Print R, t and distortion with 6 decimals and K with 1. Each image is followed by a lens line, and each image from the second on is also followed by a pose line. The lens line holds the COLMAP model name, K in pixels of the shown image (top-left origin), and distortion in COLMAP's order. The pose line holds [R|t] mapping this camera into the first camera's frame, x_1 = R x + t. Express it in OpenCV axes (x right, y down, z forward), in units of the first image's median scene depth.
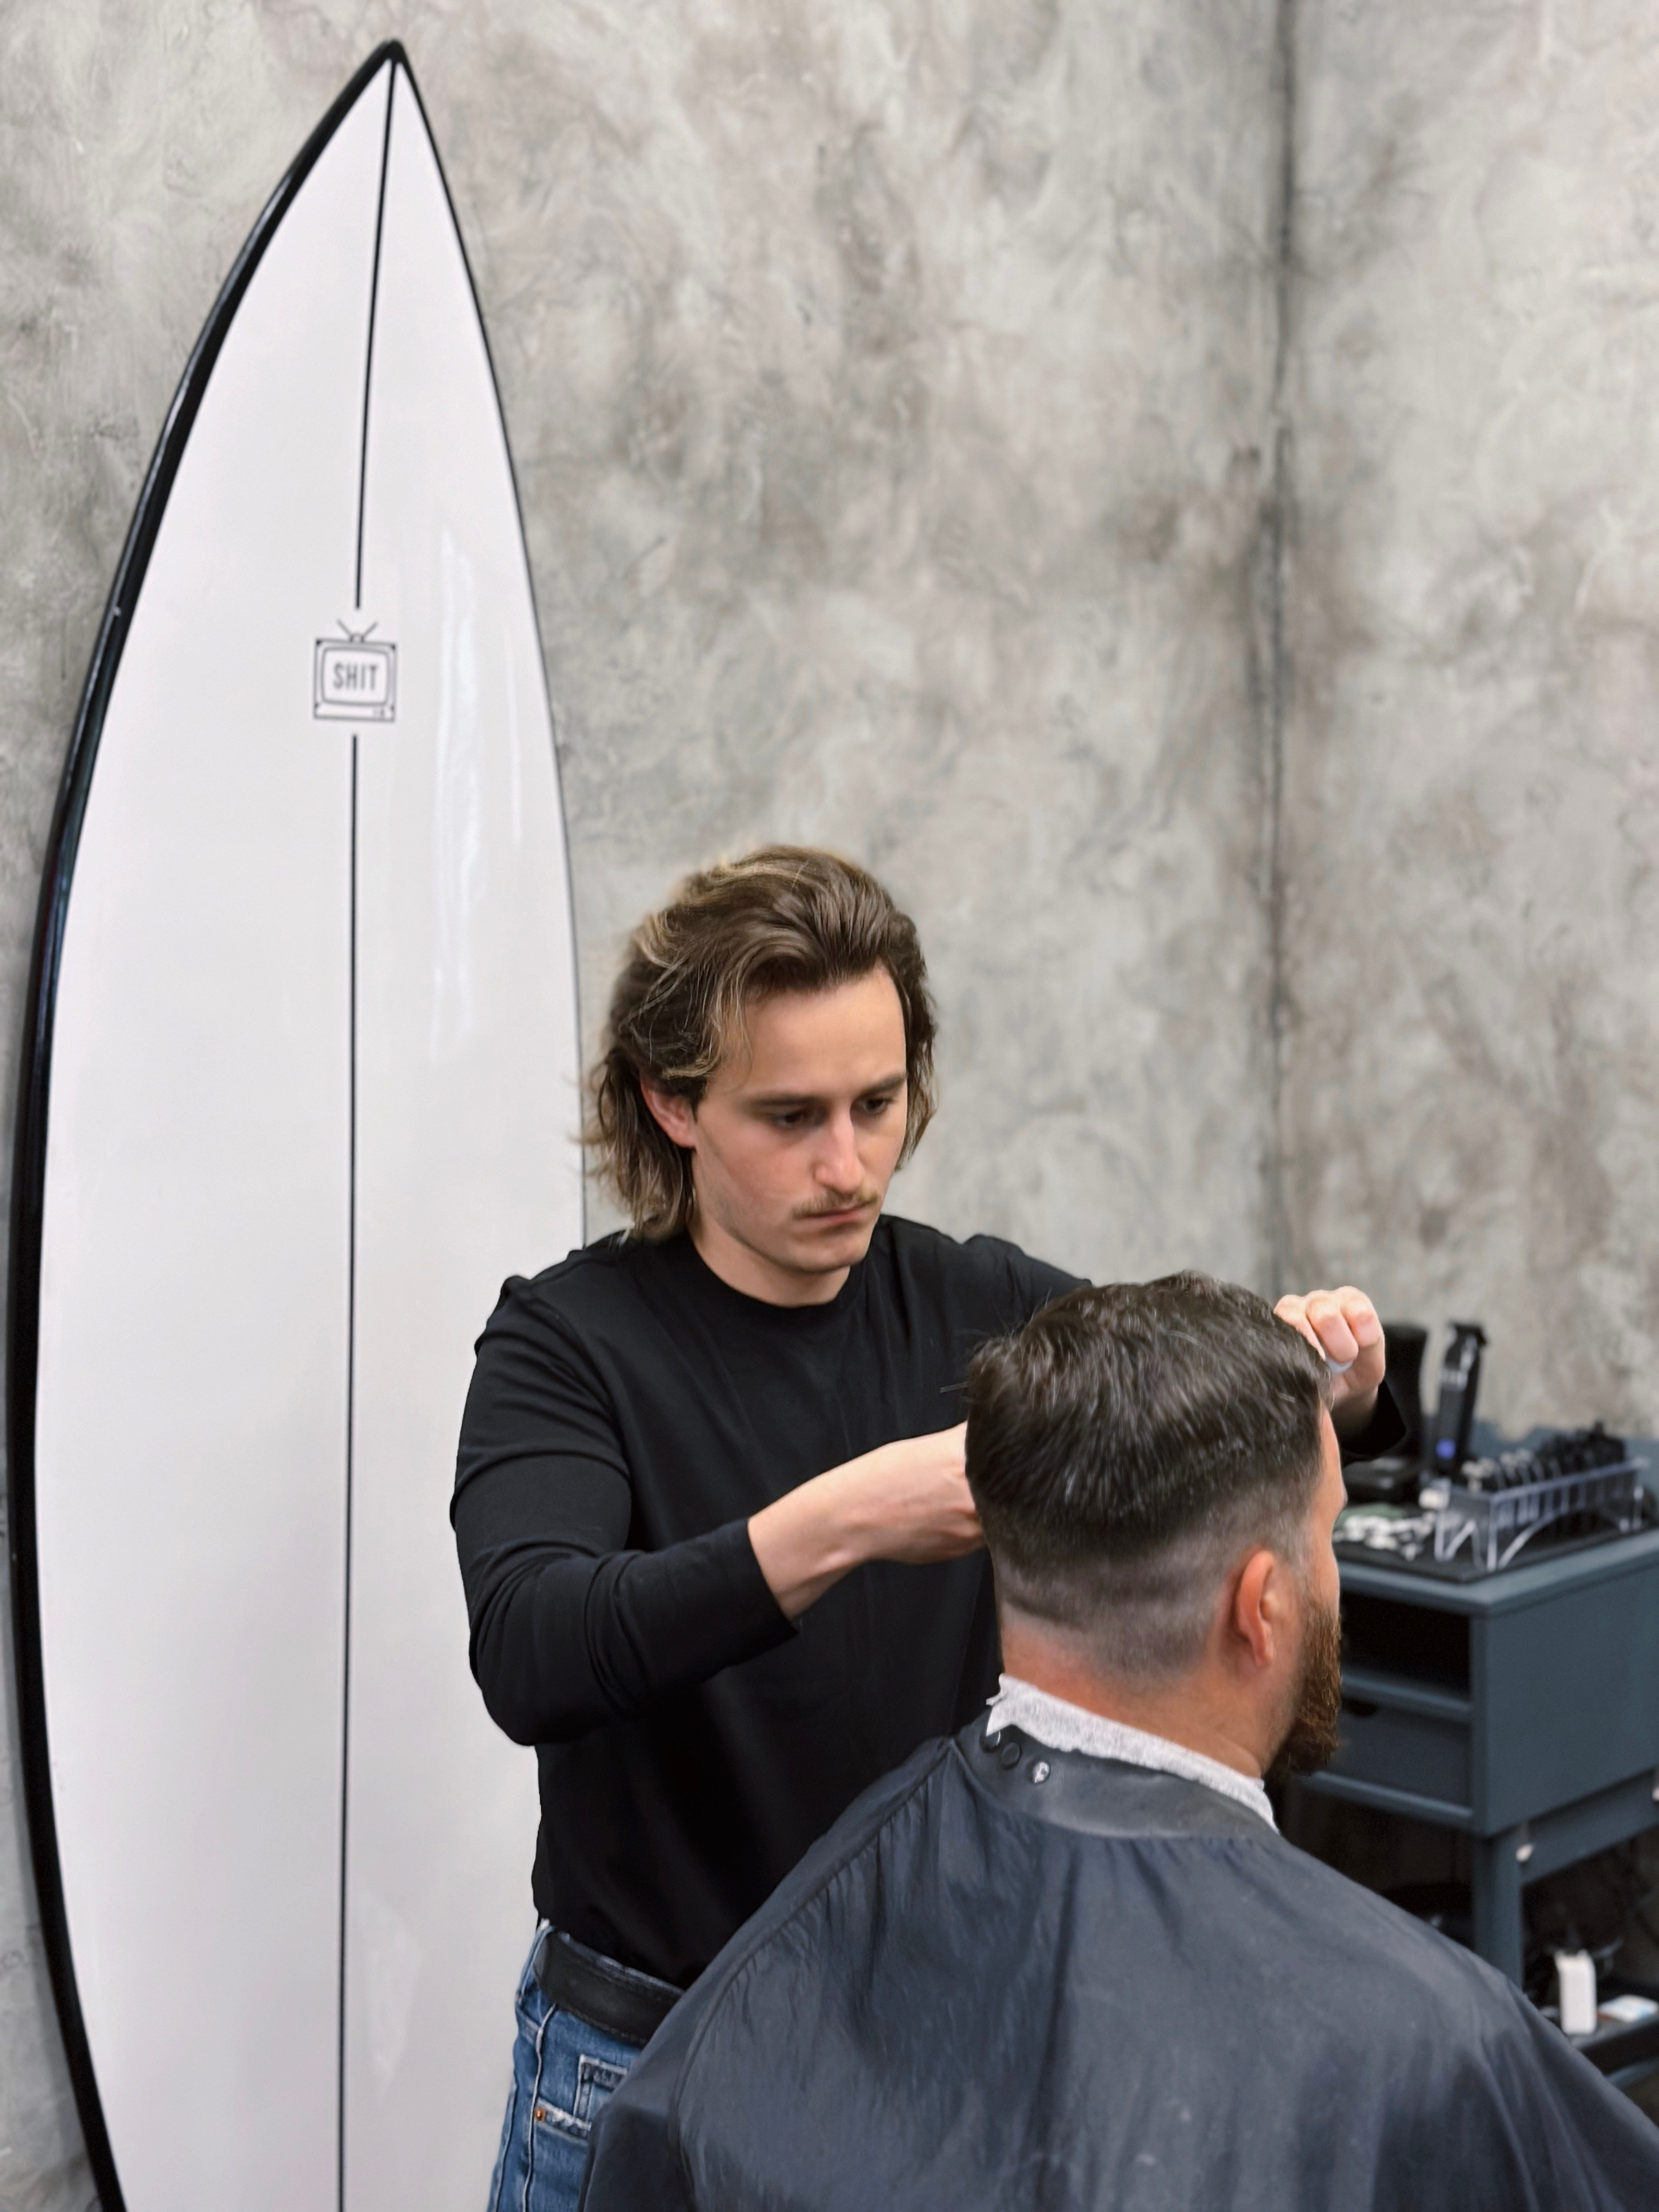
lens RADIAL K [[3081.8, 0, 829.7], [0, 3081.8, 1004.1], [0, 0, 1]] dist [0.269339, -0.829646]
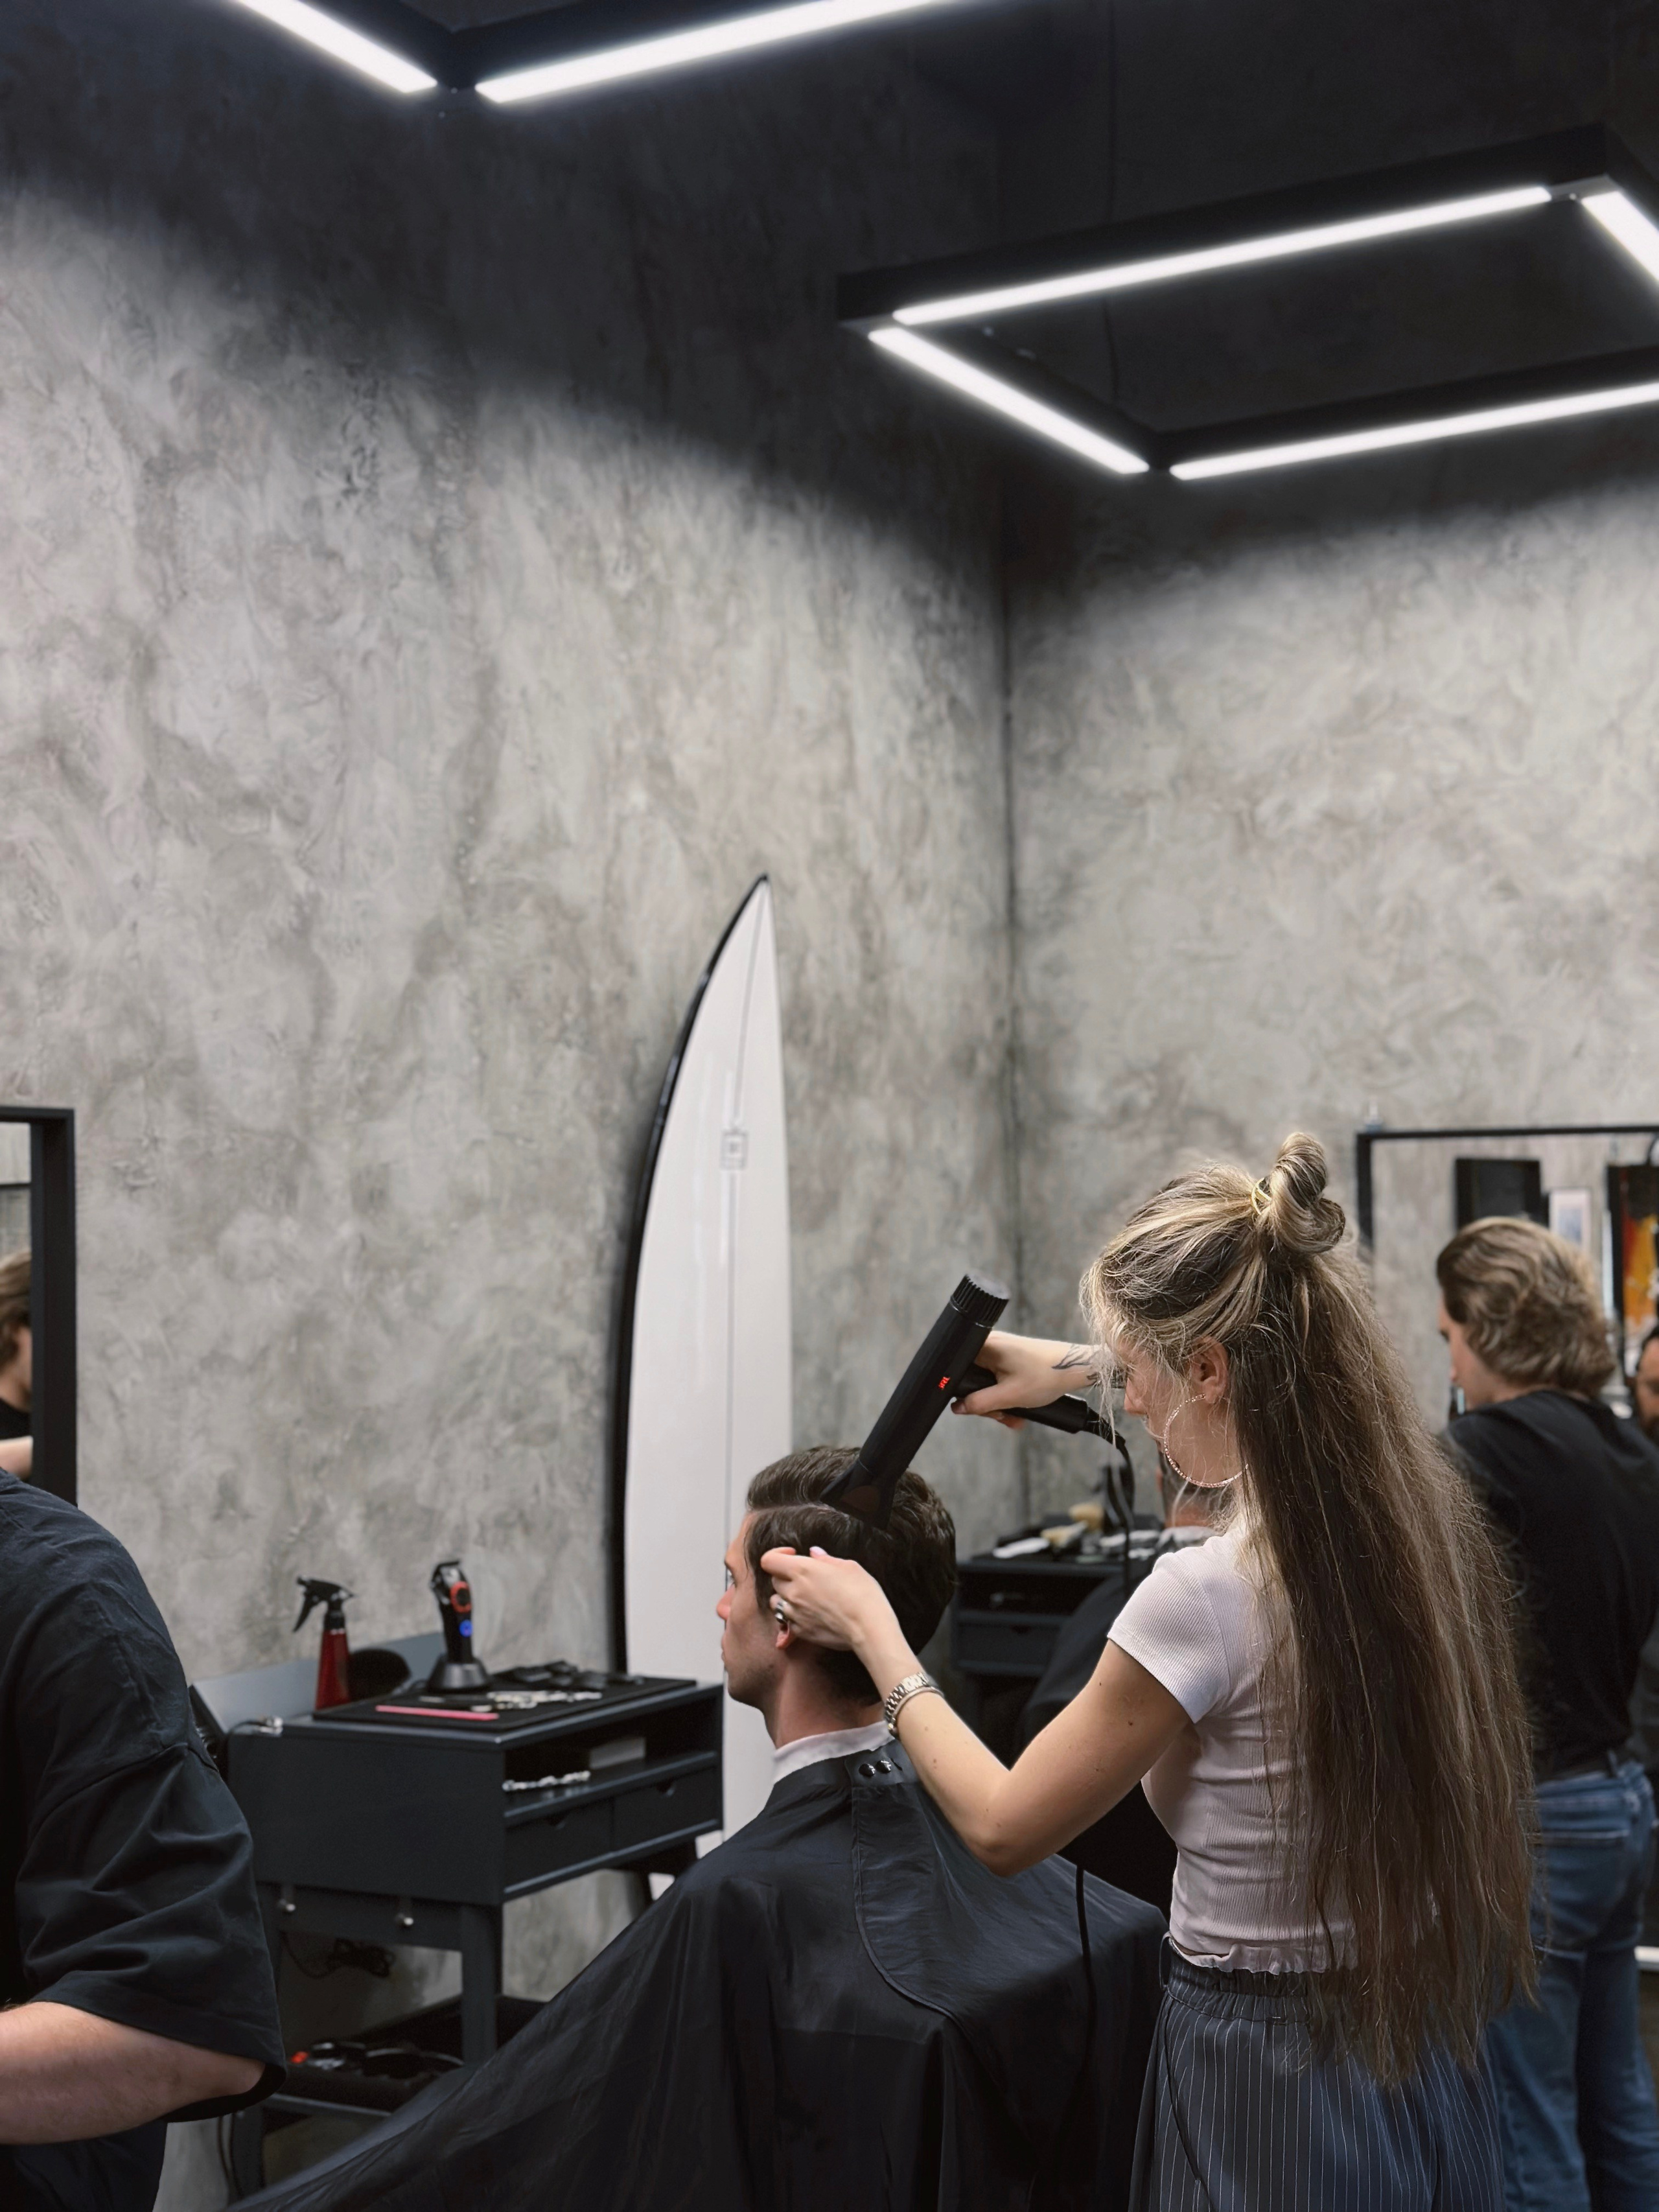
lens RADIAL K [[3081.8, 0, 829.7], [0, 3081.8, 1004.1], [0, 0, 1]] dist [0.269339, -0.829646]
pose [[0.956904, 0.005753, 0.290349, -0.562408], [0.030826, 0.992143, -0.121254, 0.046524], [-0.288765, 0.124979, 0.949208, -0.853606]]
